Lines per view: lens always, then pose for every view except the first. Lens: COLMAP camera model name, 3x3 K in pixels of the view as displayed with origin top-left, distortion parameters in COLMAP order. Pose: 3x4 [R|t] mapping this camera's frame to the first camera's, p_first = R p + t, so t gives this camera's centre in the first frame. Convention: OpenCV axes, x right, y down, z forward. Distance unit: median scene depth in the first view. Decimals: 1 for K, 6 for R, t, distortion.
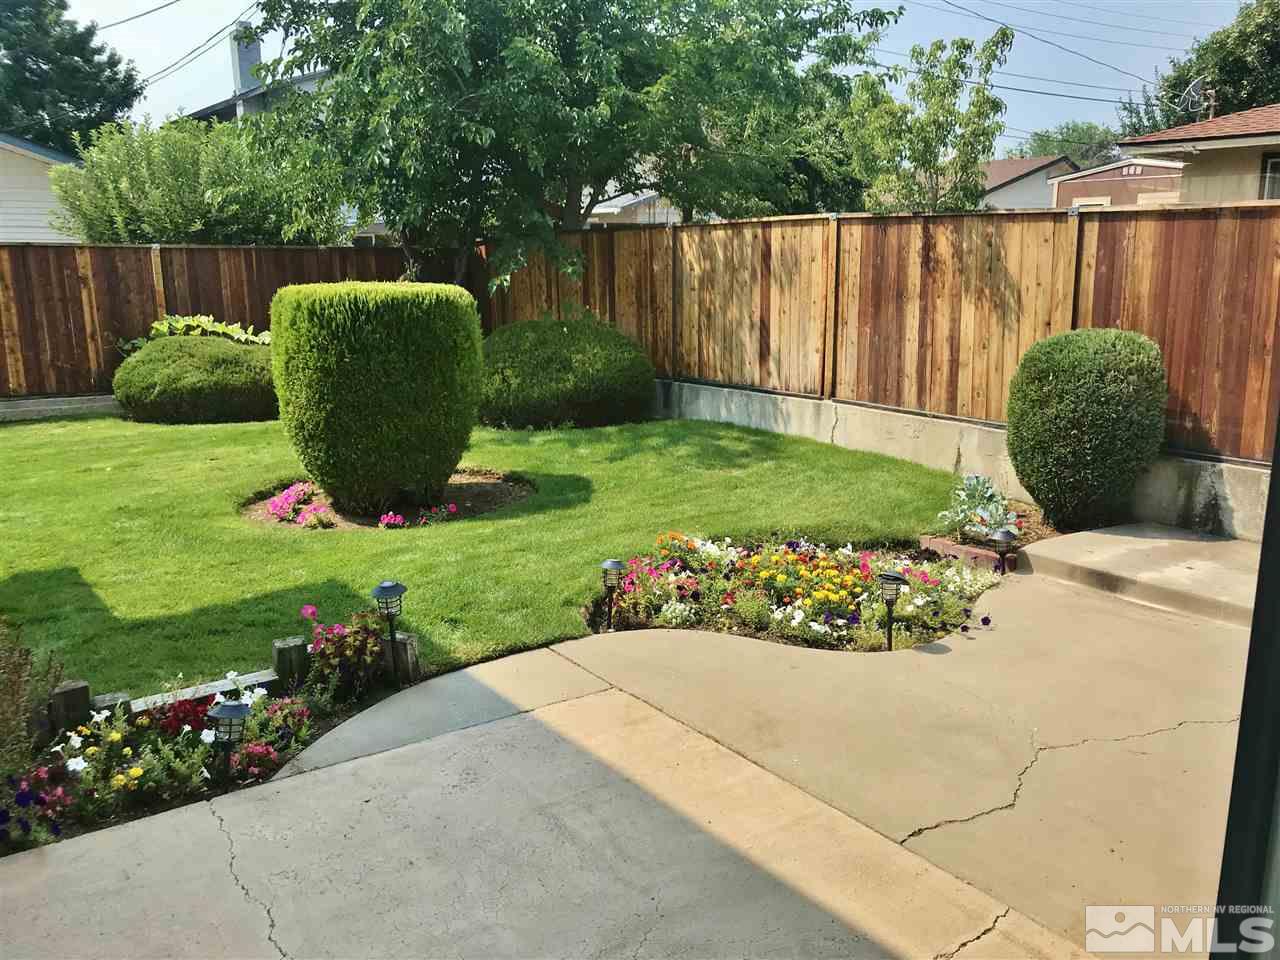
lens RADIAL K [[1053.6, 0, 644.0], [0, 1053.6, 477.0], [0, 0, 1]] dist [-0.003277, -0.005901]
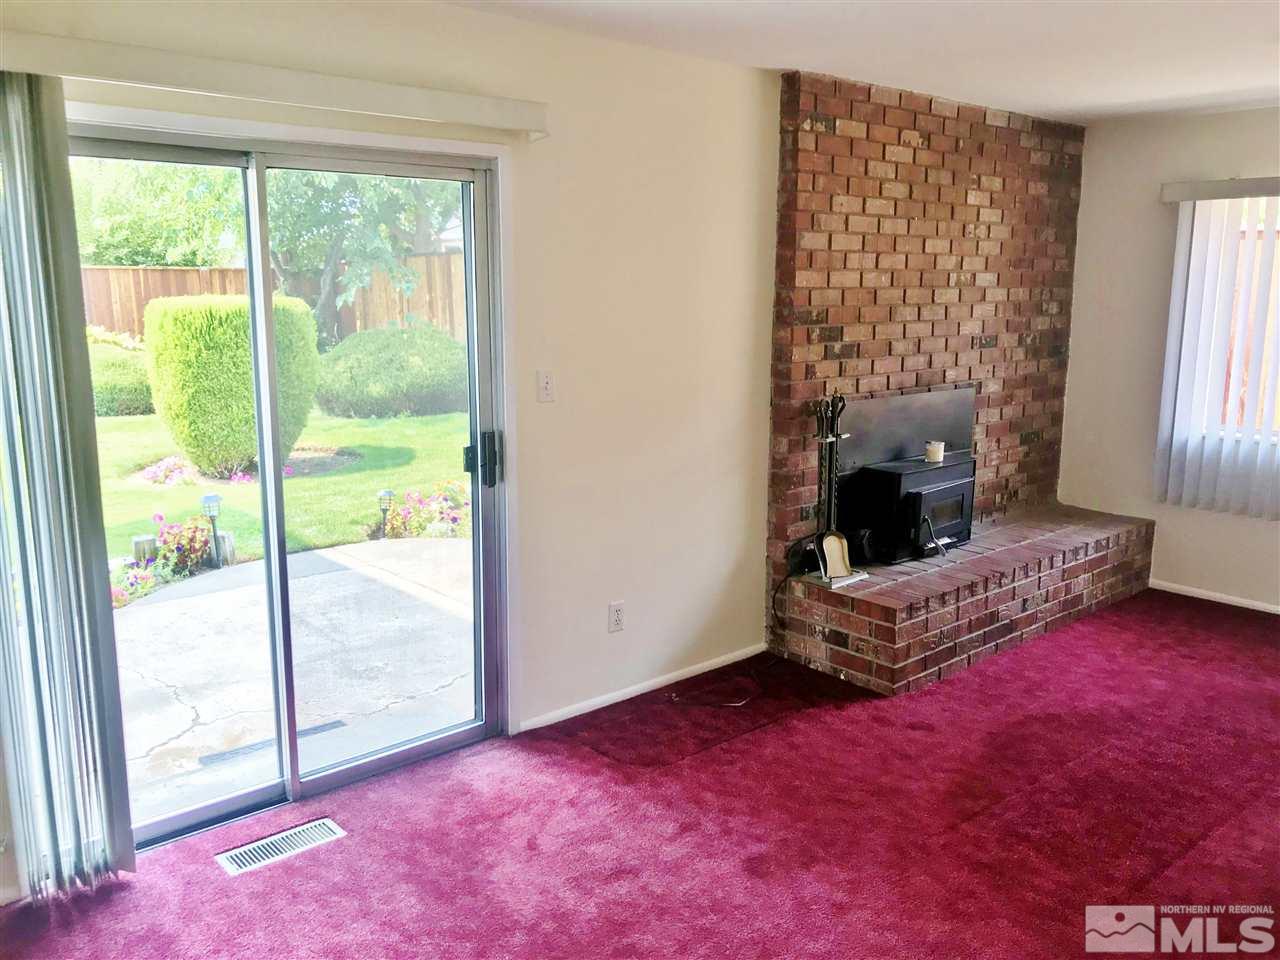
lens RADIAL K [[1053.6, 0, 635.7], [0, 1053.6, 481.6], [0, 0, 1]] dist [-0.003277, -0.005901]
pose [[0.997709, -0.012254, 0.066531, 0.149091], [0.013193, 0.999819, -0.013684, 0.064378], [-0.066351, 0.014530, 0.997691, -0.302127]]
